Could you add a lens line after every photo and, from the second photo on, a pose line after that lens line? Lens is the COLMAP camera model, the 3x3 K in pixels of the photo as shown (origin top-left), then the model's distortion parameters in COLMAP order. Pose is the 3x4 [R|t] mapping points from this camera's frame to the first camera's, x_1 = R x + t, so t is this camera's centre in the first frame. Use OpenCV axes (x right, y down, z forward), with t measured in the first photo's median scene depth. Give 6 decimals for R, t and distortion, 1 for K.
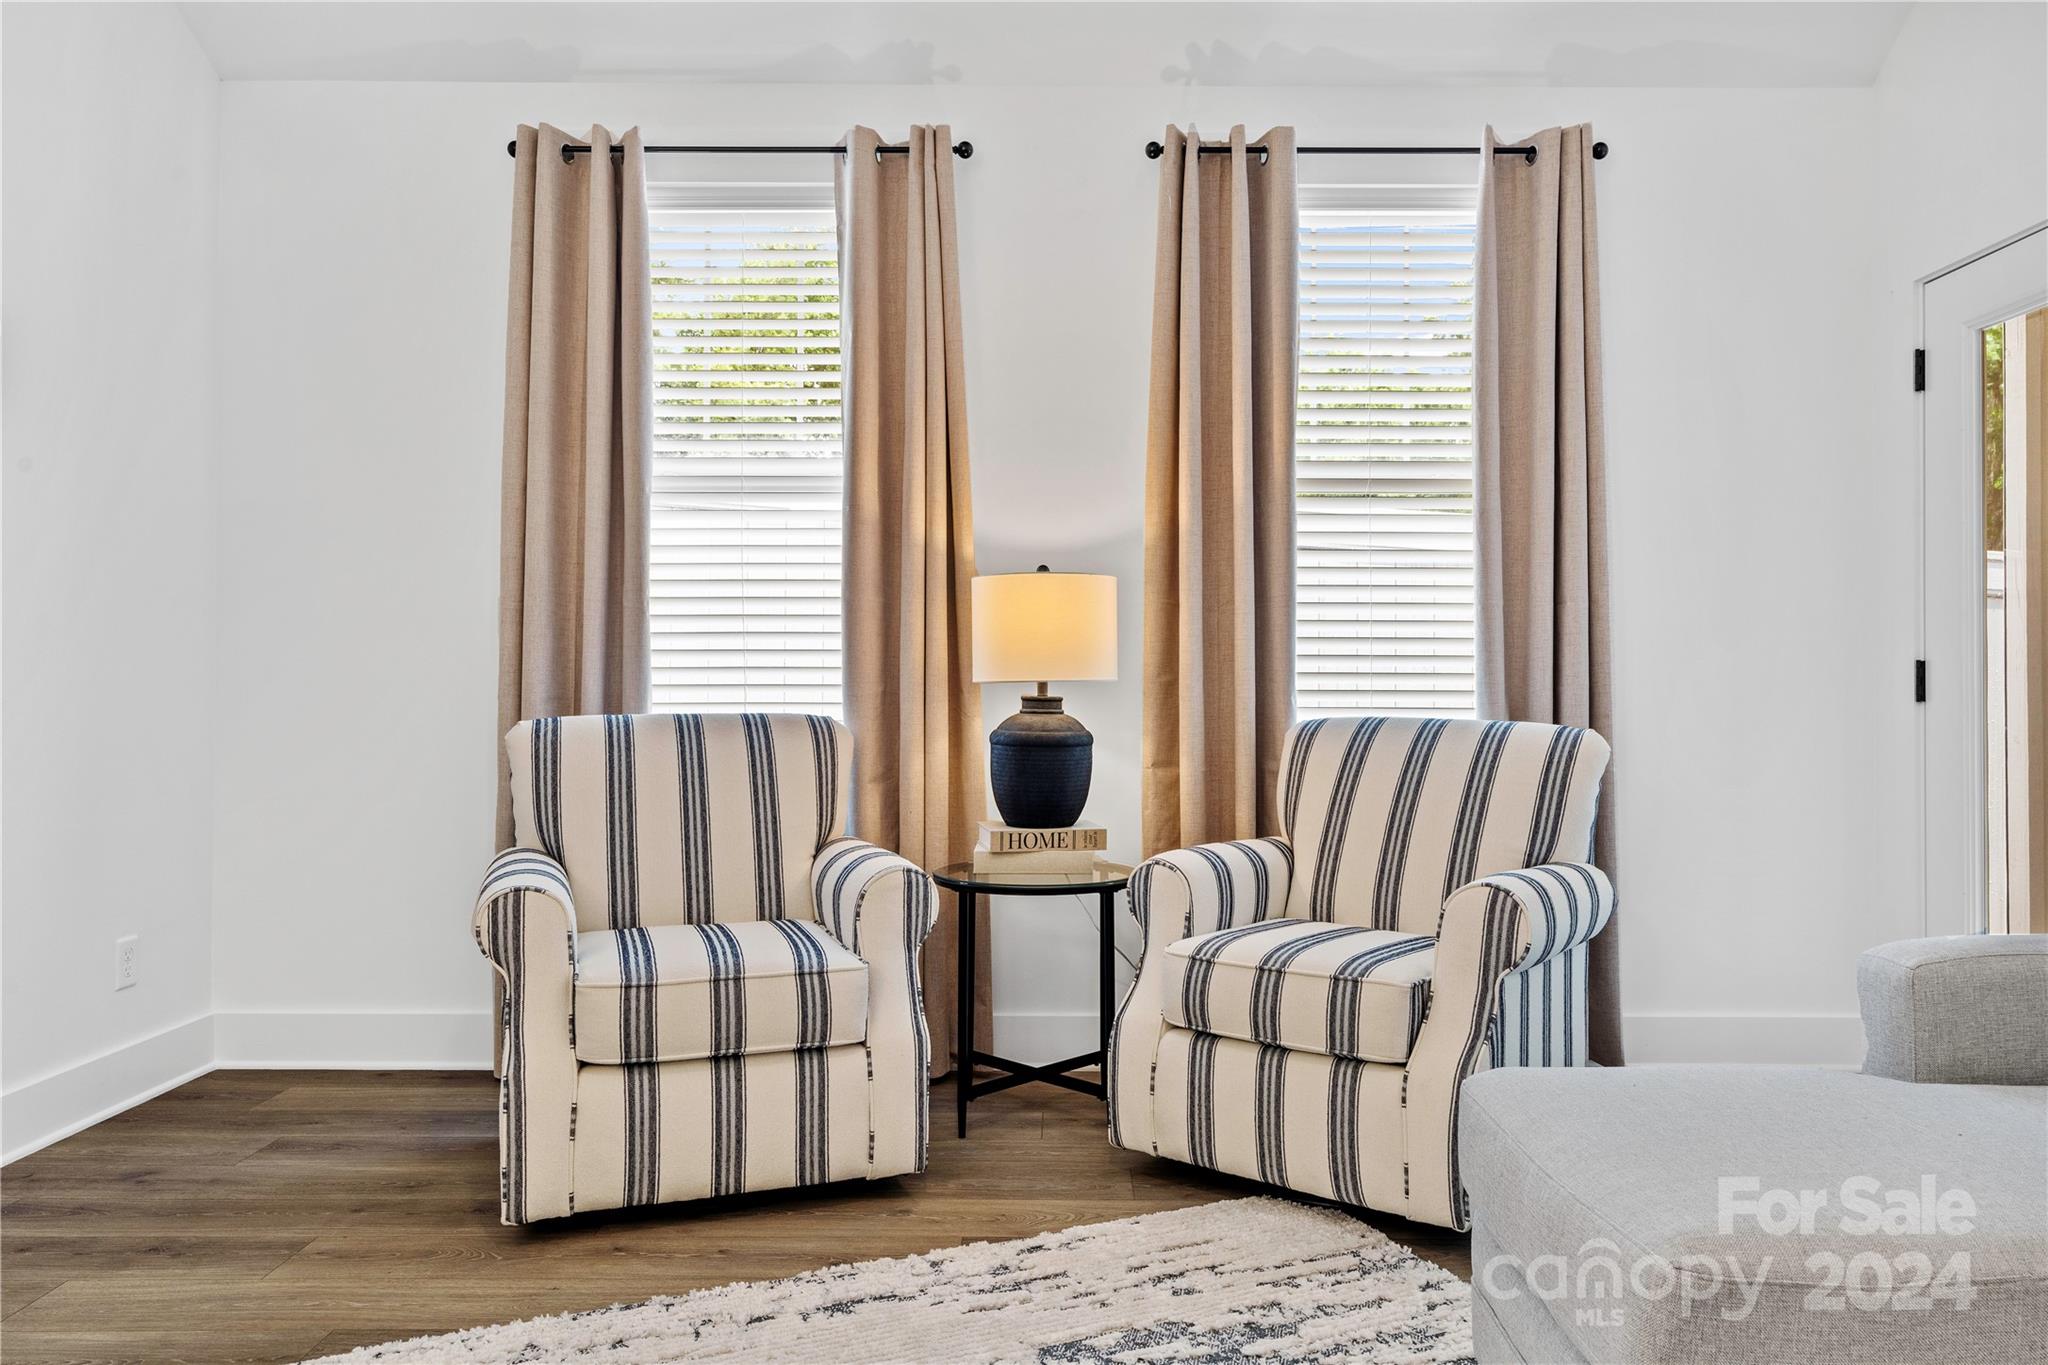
lens RADIAL K [[1375.0, 0, 1071.3], [0, 1375.0, 666.5], [0, 0, 1]] dist [0.005636, 0.002844]
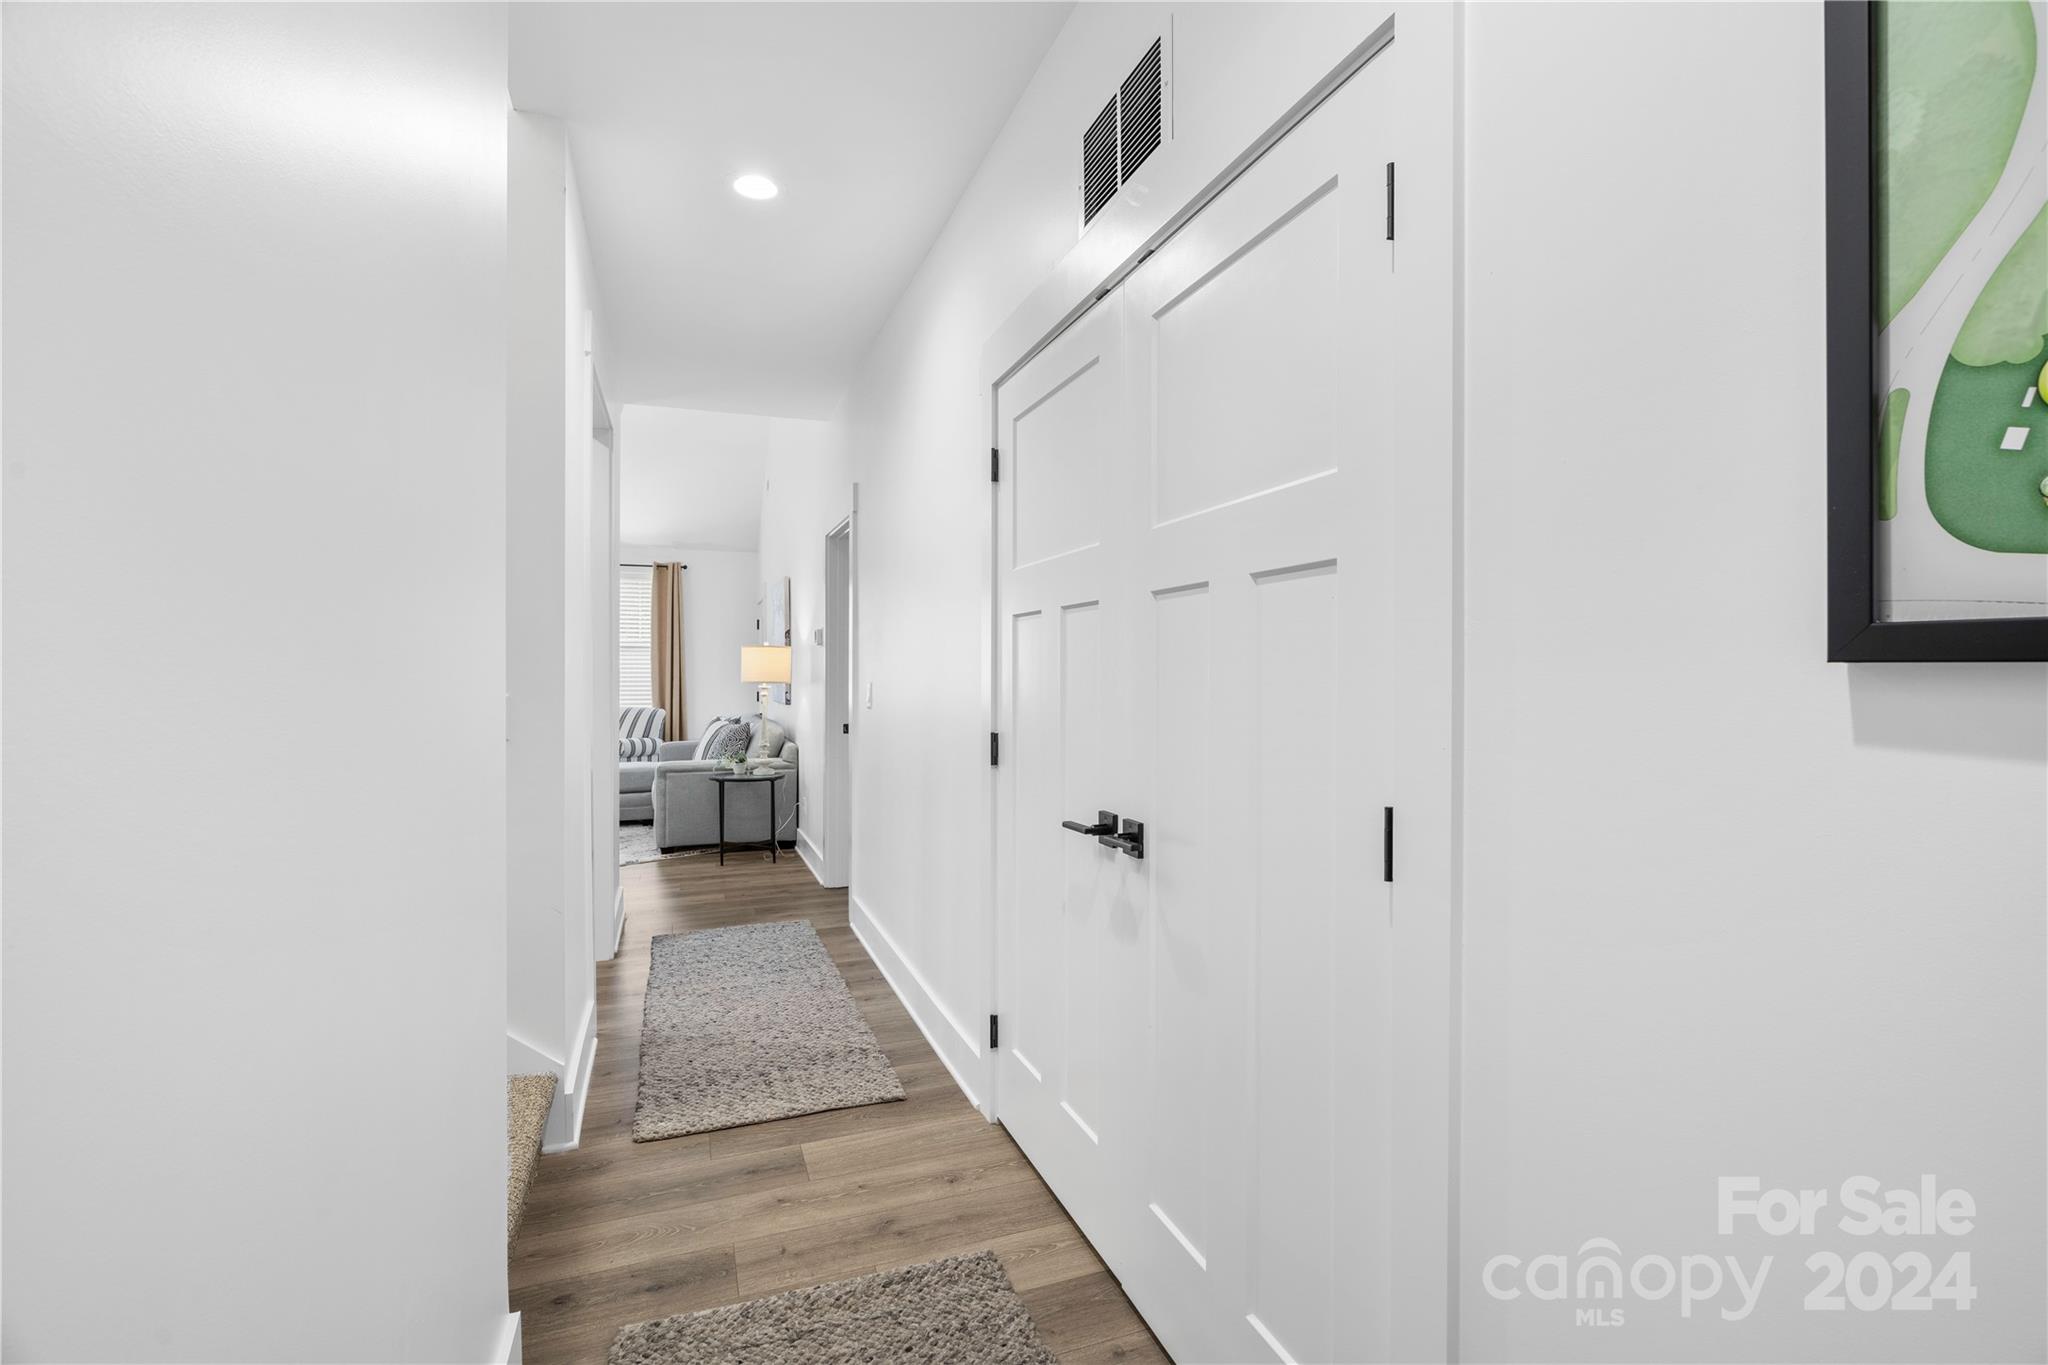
lens RADIAL K [[939.1, 0, 1024.0], [0, 939.1, 682.5], [0, 0, 1]] dist [0.000406, 0.000267]
pose [[0.951132, -0.002544, 0.308775, 0.502334], [-0.002461, 0.999872, 0.015820, -0.082457], [-0.308776, -0.015807, 0.951003, -2.040617]]
